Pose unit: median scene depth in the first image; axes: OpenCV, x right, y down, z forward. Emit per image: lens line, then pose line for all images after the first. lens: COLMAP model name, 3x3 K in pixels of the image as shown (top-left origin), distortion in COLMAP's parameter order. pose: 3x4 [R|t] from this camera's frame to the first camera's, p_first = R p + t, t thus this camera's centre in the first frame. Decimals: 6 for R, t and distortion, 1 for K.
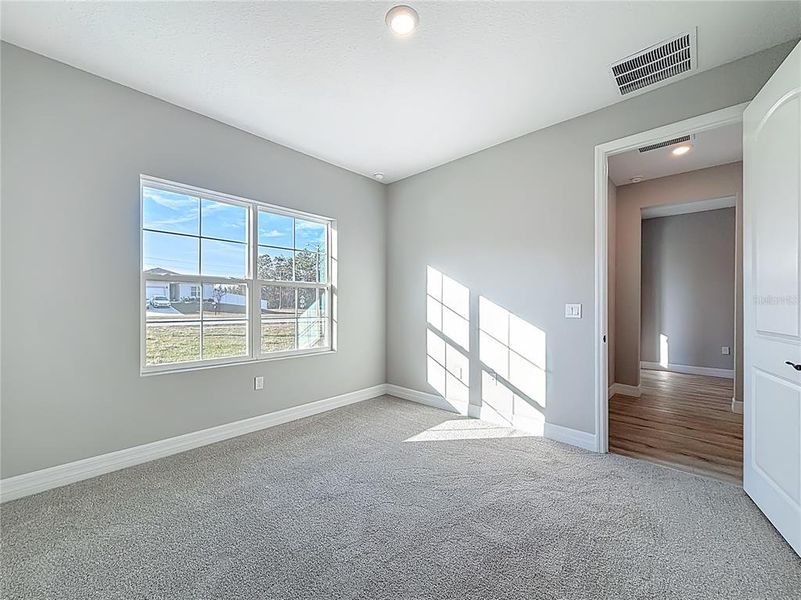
lens RADIAL K [[331.0, 0, 397.1], [0, 331.0, 301.1], [0, 0, 1]] dist [0.001393, 0.000115]
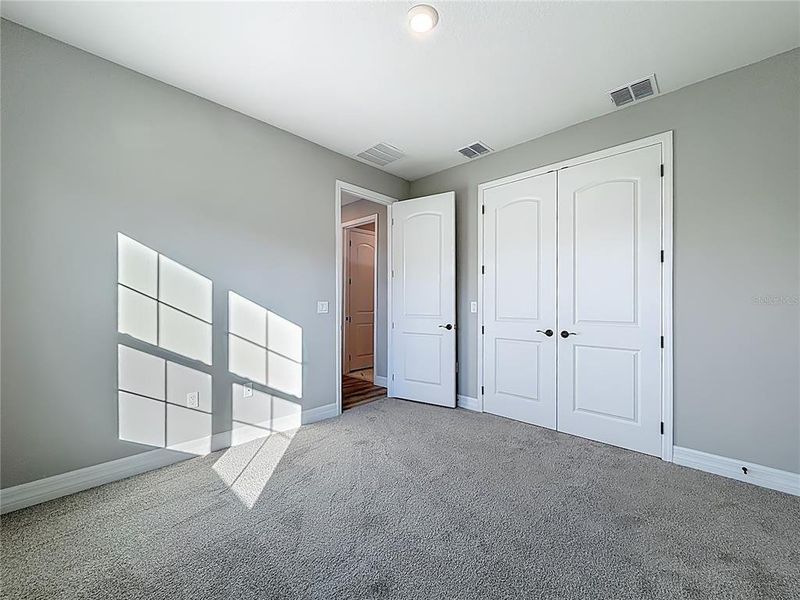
lens RADIAL K [[330.6, 0, 396.6], [0, 330.6, 301.1], [0, 0, 1]] dist [0.001393, 0.000115]
pose [[-0.007918, 0.007857, 0.999938, -0.613950], [-0.006741, 0.999946, -0.007911, 0.013295], [-0.999946, -0.006803, -0.007865, 0.681743]]
